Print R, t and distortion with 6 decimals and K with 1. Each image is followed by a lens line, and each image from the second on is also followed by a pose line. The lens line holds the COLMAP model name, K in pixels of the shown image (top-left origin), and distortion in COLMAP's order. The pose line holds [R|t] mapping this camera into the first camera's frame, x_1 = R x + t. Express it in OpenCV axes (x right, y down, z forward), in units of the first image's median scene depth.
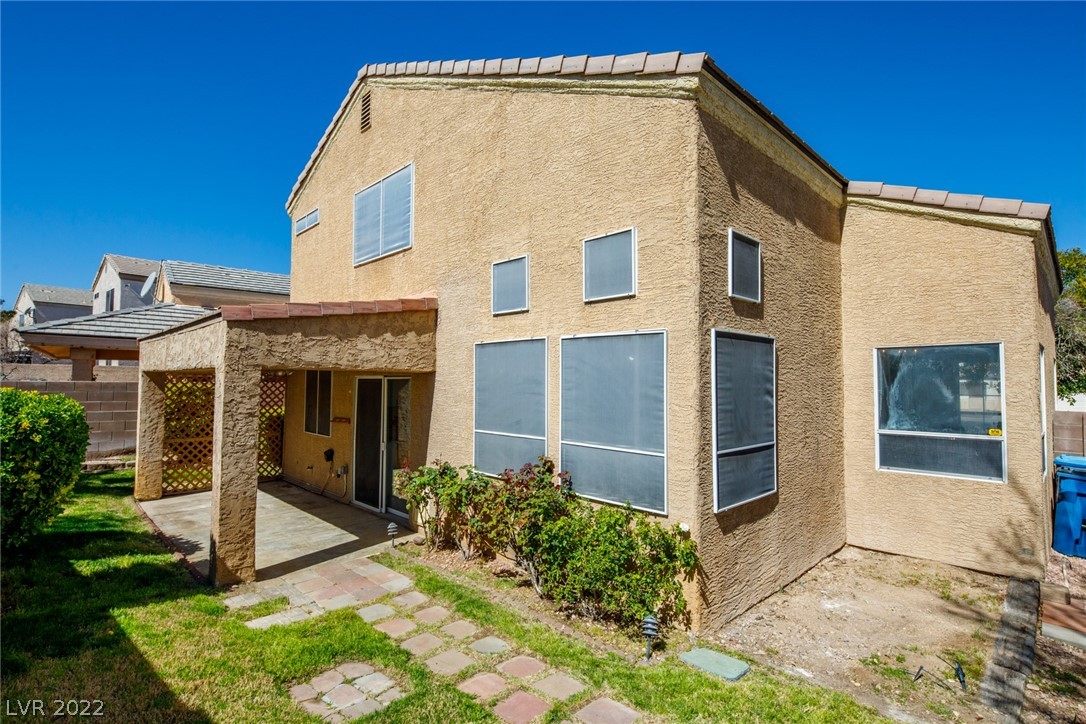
lens RADIAL K [[539.3, 0, 538.2], [0, 539.3, 361.0], [0, 0, 1]] dist [0.009437, -0.003422]
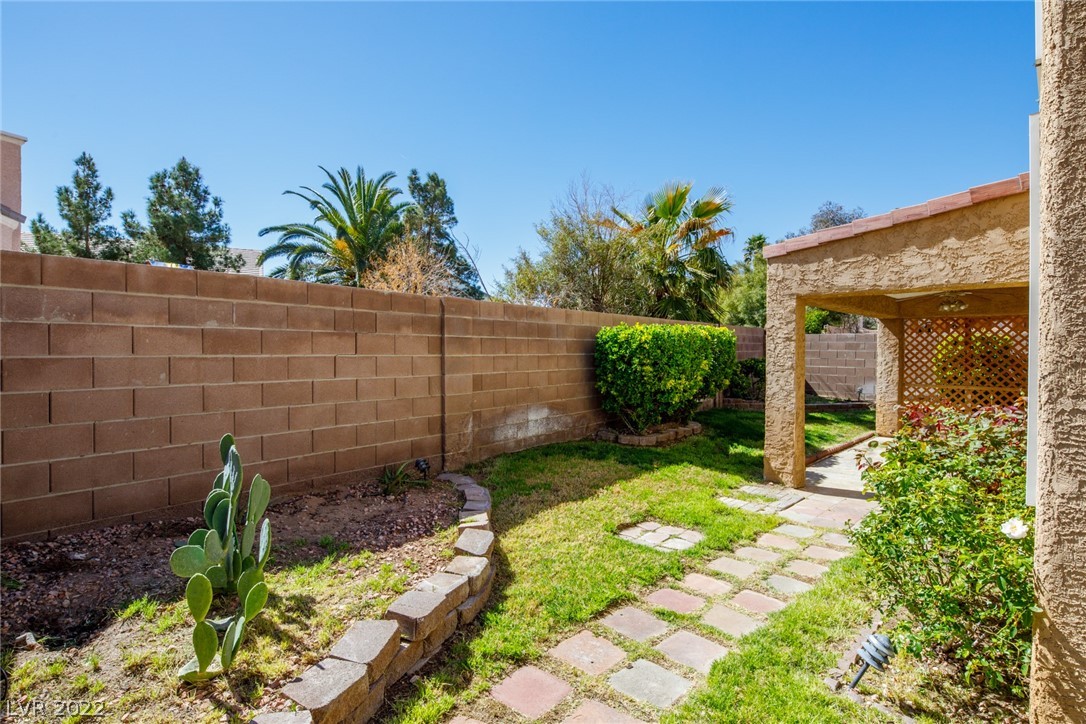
lens RADIAL K [[539.3, 0, 539.5], [0, 539.3, 358.6], [0, 0, 1]] dist [0.009437, -0.003422]
pose [[0.027010, 0.009341, -0.999592, 0.528296], [0.028304, 0.999548, 0.010105, 0.104749], [0.999234, -0.028565, 0.026733, 0.417778]]
